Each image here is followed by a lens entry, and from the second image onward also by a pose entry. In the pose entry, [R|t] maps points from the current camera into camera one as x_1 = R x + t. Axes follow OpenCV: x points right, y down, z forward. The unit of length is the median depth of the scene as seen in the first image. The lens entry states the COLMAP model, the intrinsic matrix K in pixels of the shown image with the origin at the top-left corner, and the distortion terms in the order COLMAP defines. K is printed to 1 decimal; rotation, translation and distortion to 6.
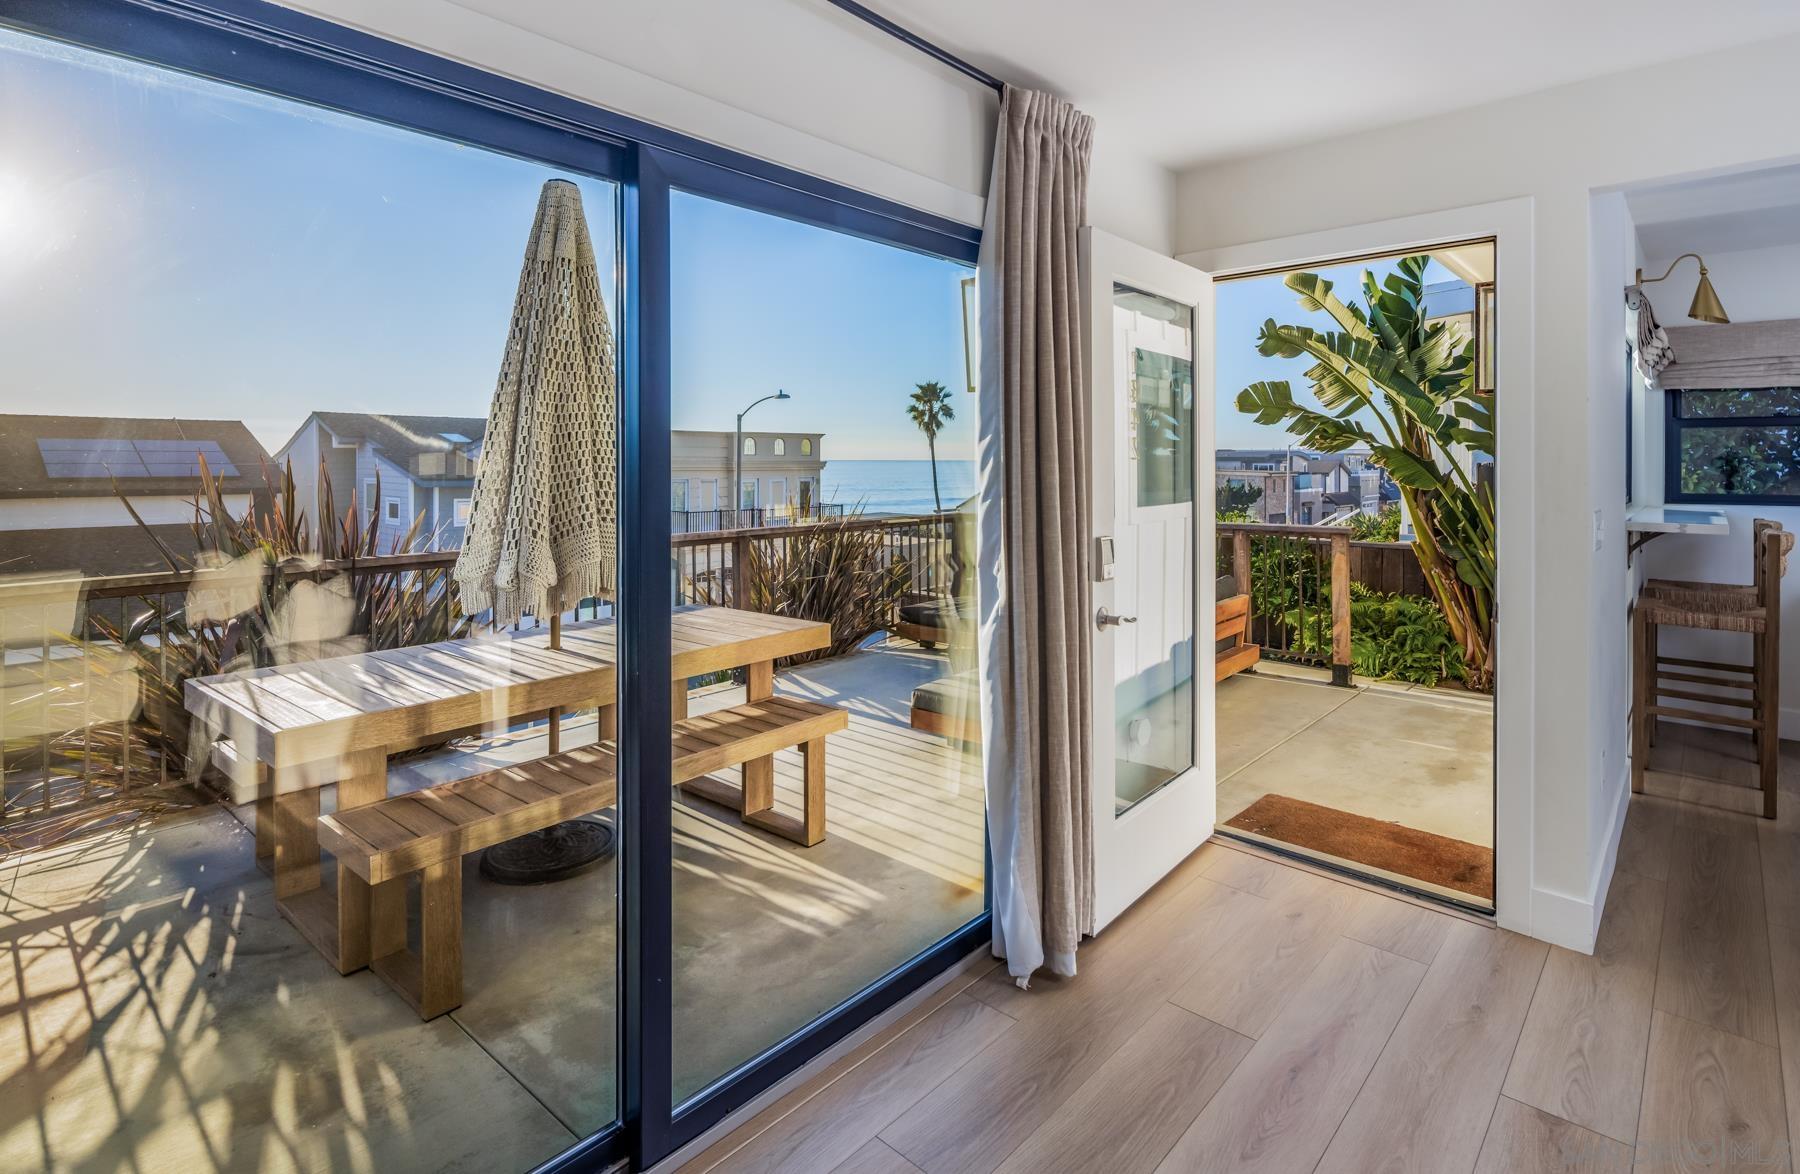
lens RADIAL K [[889.0, 0, 901.2], [0, 889.0, 462.2], [0, 0, 1]] dist [0.005524, 0.000146]
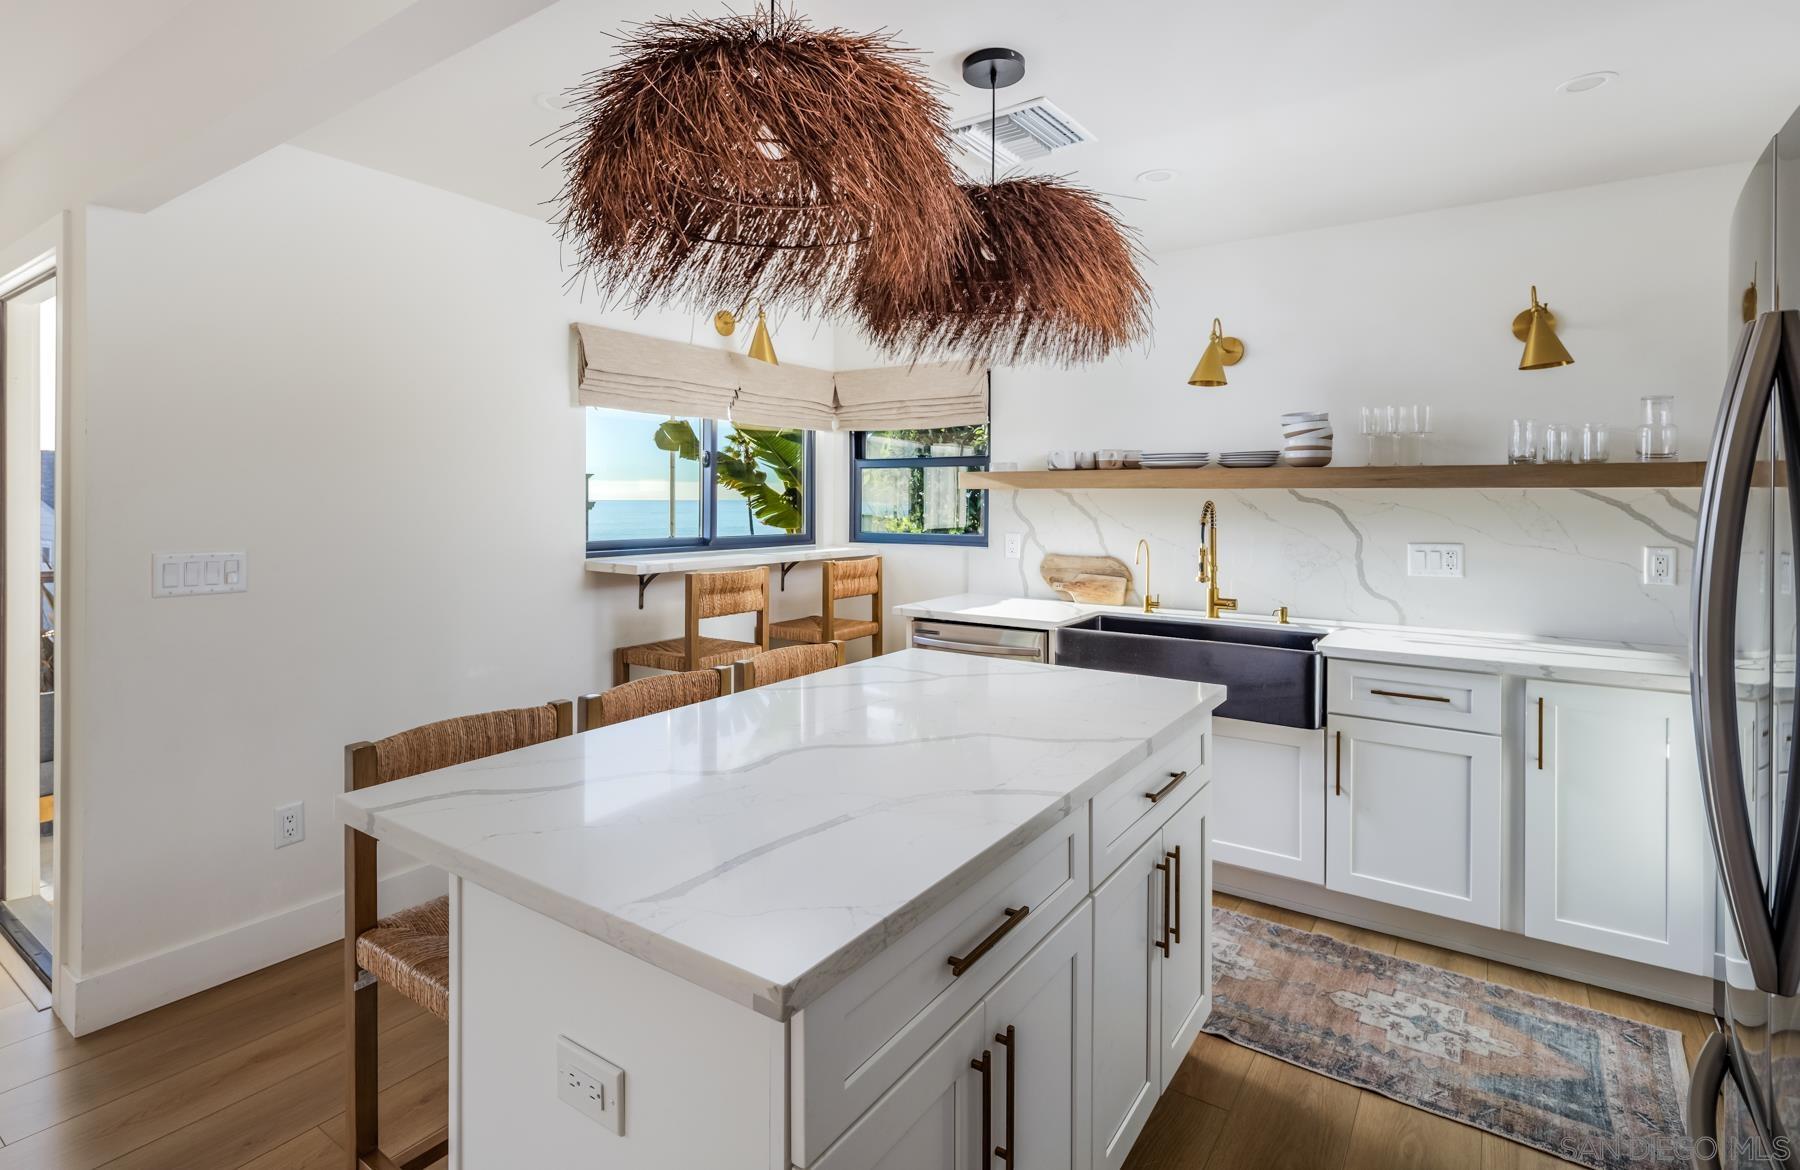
lens RADIAL K [[877.0, 0, 894.7], [0, 877.0, 498.7], [0, 0, 1]] dist [0.000568, 0.000103]
pose [[0.989254, 0.002328, 0.146186, 0.944907], [-0.001564, 0.999984, -0.005344, 0.001723], [-0.146197, 0.005058, 0.989243, -0.000579]]
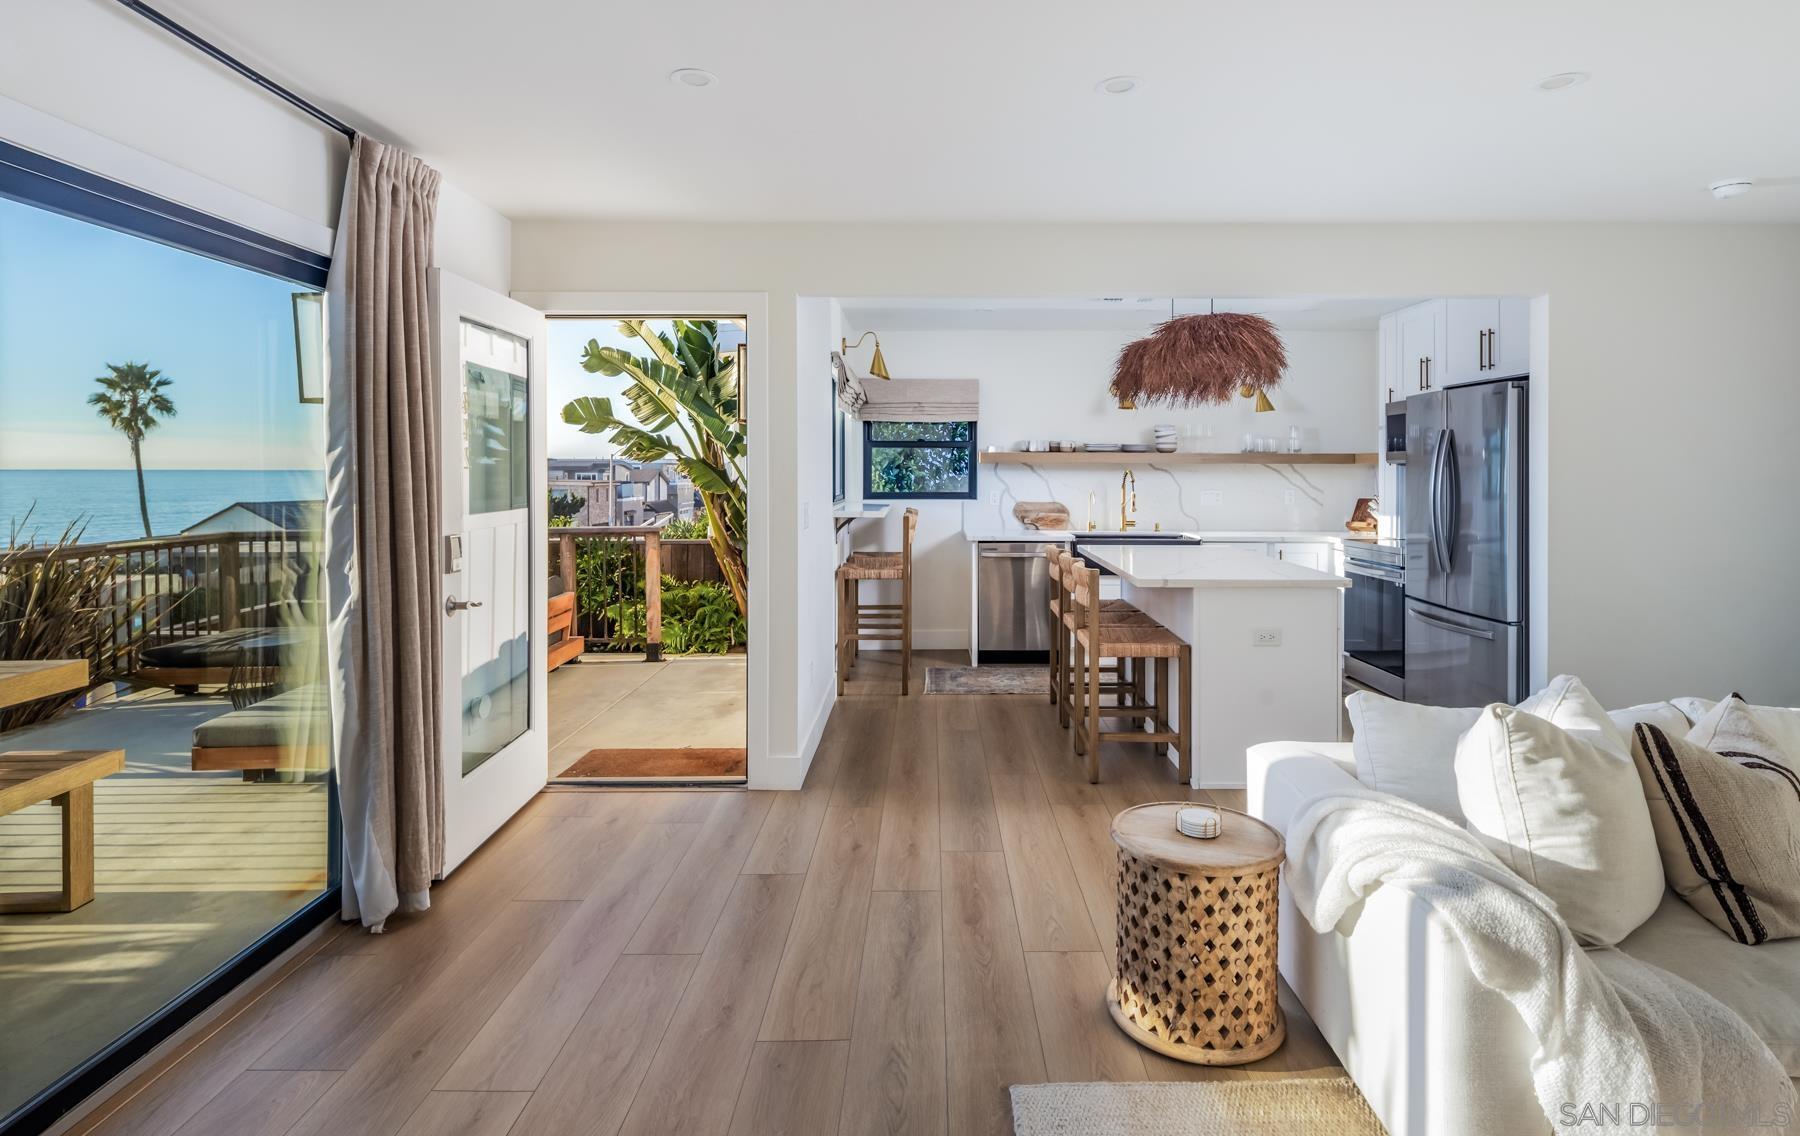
lens RADIAL K [[913.9, 0, 950.1], [0, 913.9, 472.1], [0, 0, 1]] dist [0.002847, 0.000045]
pose [[0.721195, -0.002183, 0.692729, -0.086821], [0.001924, 0.999997, 0.001149, 0.000619], [-0.692730, 0.000505, 0.721197, -0.208926]]
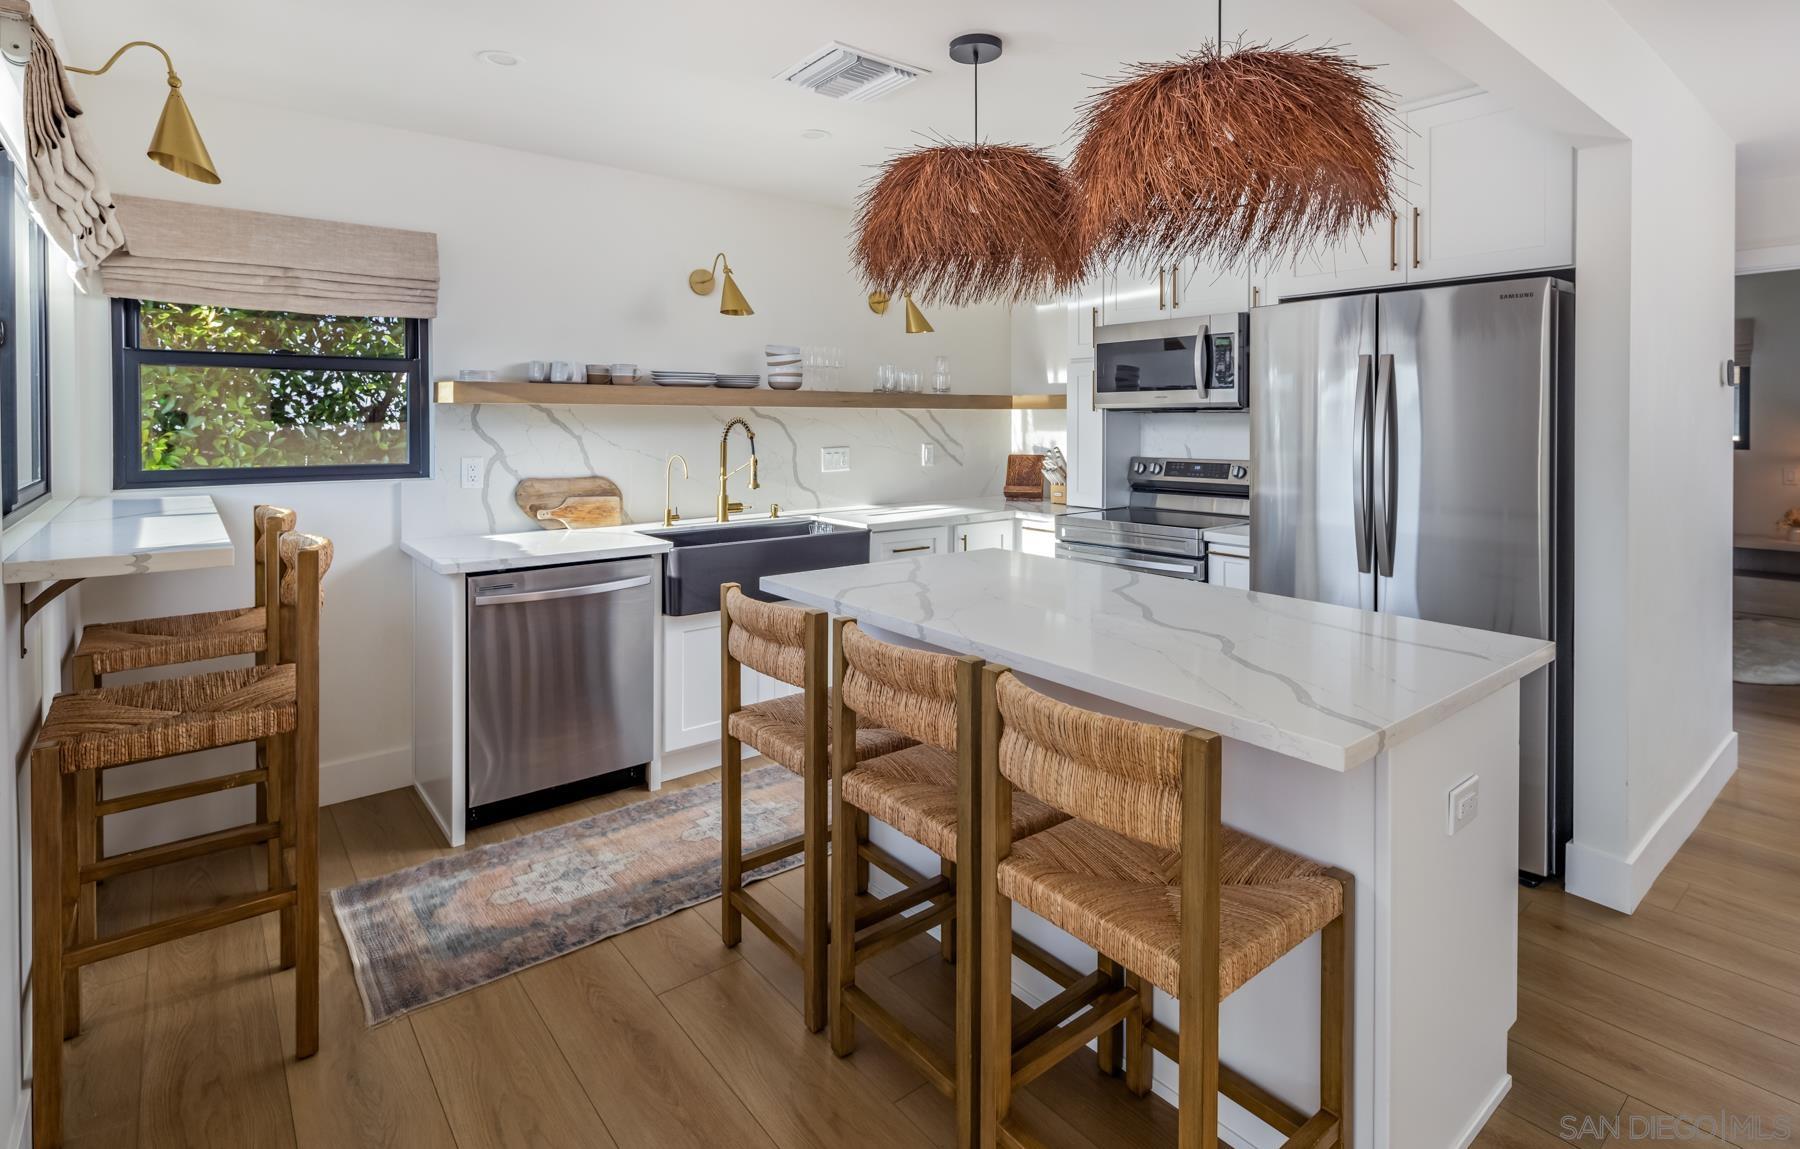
lens RADIAL K [[866.9, 0, 909.0], [0, 866.9, 422.3], [0, 0, 1]] dist [0.029432, -0.000181]
pose [[0.139889, -0.008560, 0.990130, 0.437253], [0.003461, 0.999961, 0.008156, -0.002893], [-0.990161, 0.002286, 0.139913, 0.497721]]
